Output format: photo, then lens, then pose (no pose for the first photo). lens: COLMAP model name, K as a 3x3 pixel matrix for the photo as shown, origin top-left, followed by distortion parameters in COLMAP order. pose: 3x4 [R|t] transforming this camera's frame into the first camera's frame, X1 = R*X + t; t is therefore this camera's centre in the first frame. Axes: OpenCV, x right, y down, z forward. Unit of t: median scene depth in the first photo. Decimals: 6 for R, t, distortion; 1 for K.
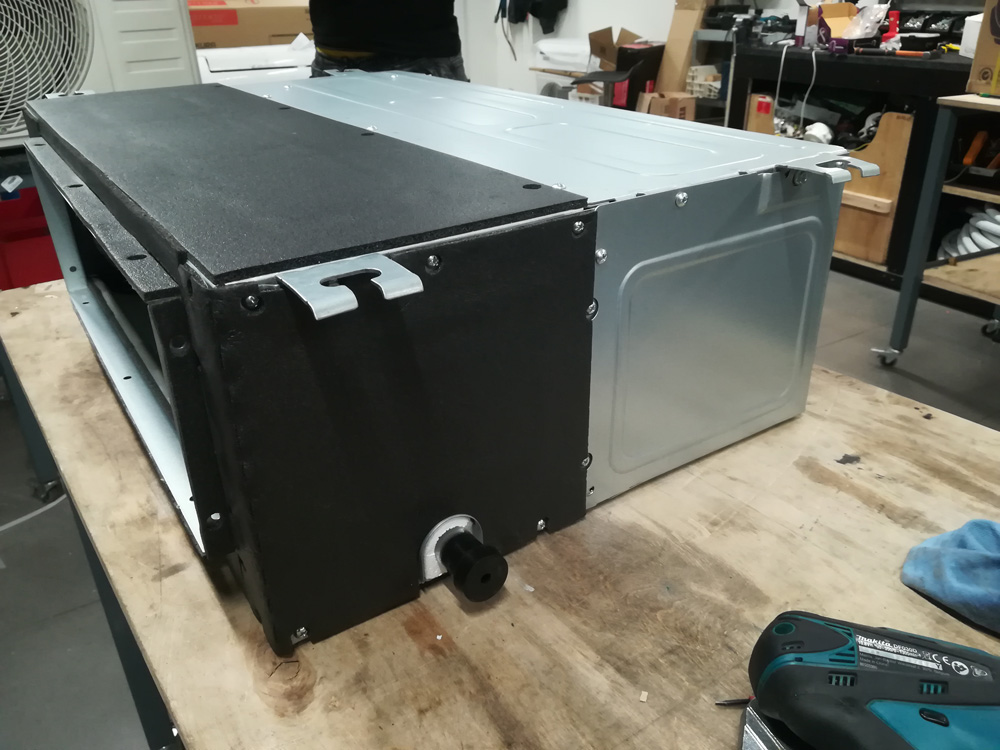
lens RADIAL K [[780.2, 0, 502.9], [0, 780.2, 378.0], [0, 0, 1]] dist [0.025106, -0.032074]
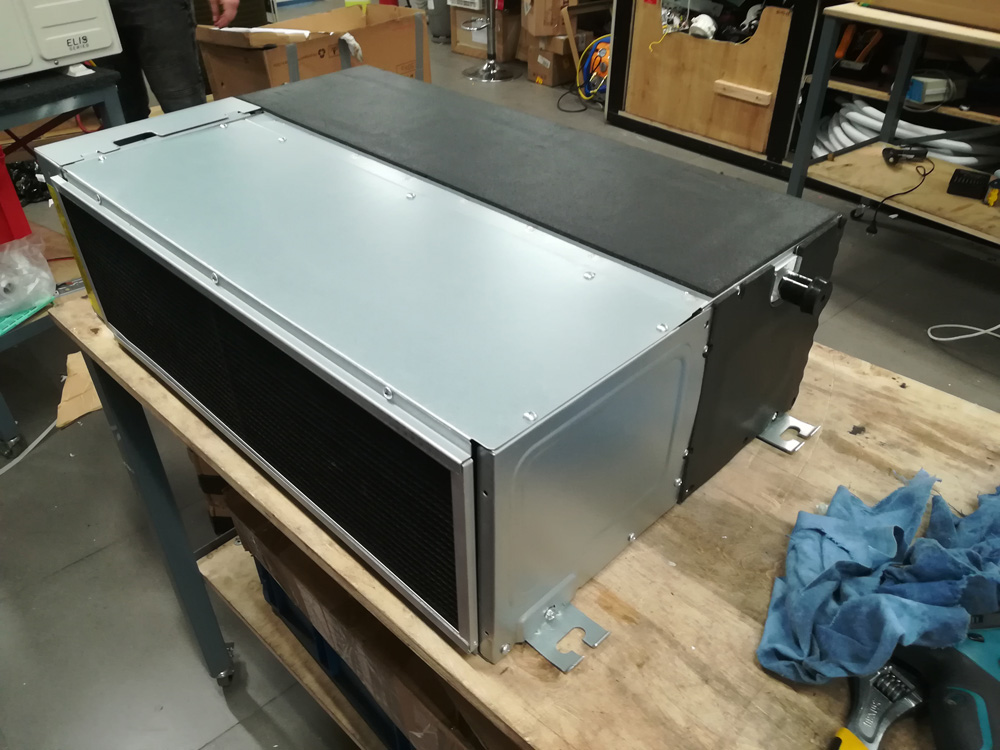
lens RADIAL K [[767.9, 0, 482.5], [0, 767.9, 374.7], [0, 0, 1]] dist [-0.007616, -0.011186]
pose [[0.989470, -0.077009, 0.122548, -0.298248], [0.057196, 0.985832, 0.157686, -0.199862], [-0.132955, -0.149016, 0.979856, -0.161441]]
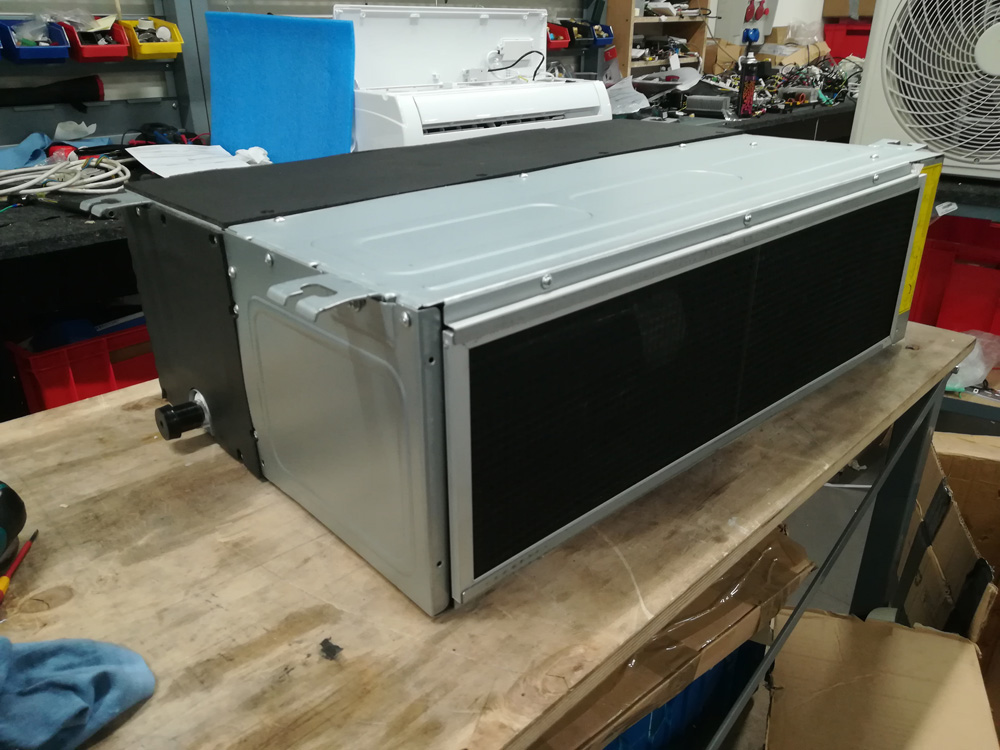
lens RADIAL K [[780.2, 0, 502.9], [0, 780.2, 378.0], [0, 0, 1]] dist [0.025106, -0.032074]
pose [[0.140043, 0.425926, -0.893854, 0.917486], [-0.443092, 0.834272, 0.328115, -0.408945], [0.885470, 0.350109, 0.305558, 0.692670]]
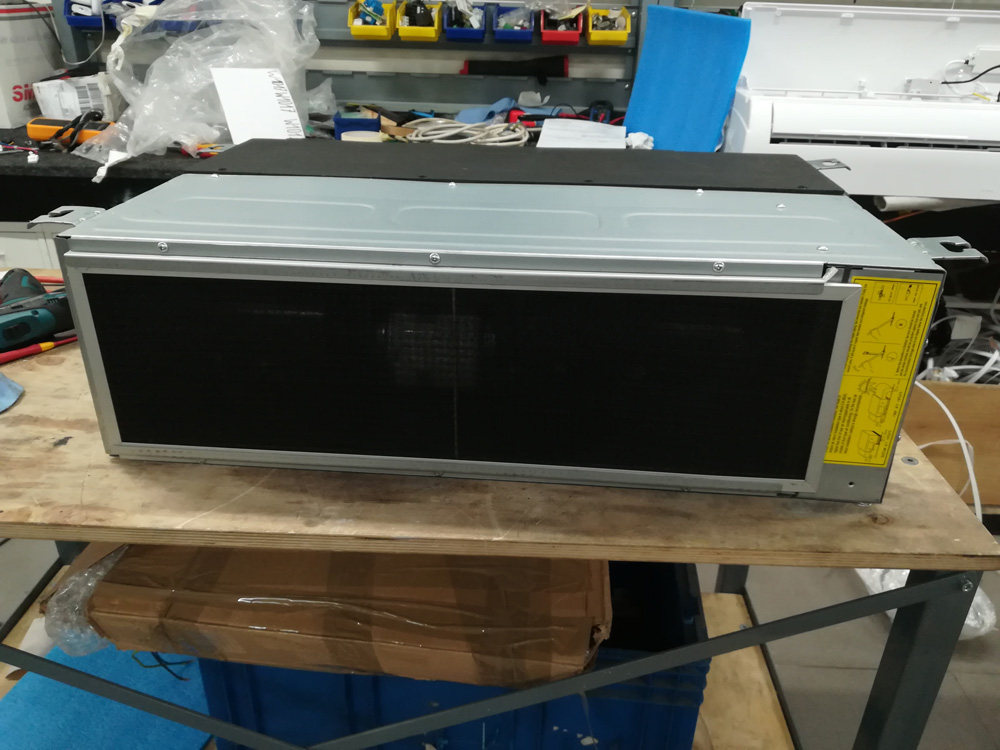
lens RADIAL K [[790.0, 0, 503.4], [0, 790.0, 373.5], [0, 0, 1]] dist [0.029266, -0.052789]
pose [[-0.633886, 0.343588, -0.692918, 0.693777], [-0.353686, 0.667968, 0.654771, -0.991572], [0.687819, 0.660125, -0.301893, 1.670038]]
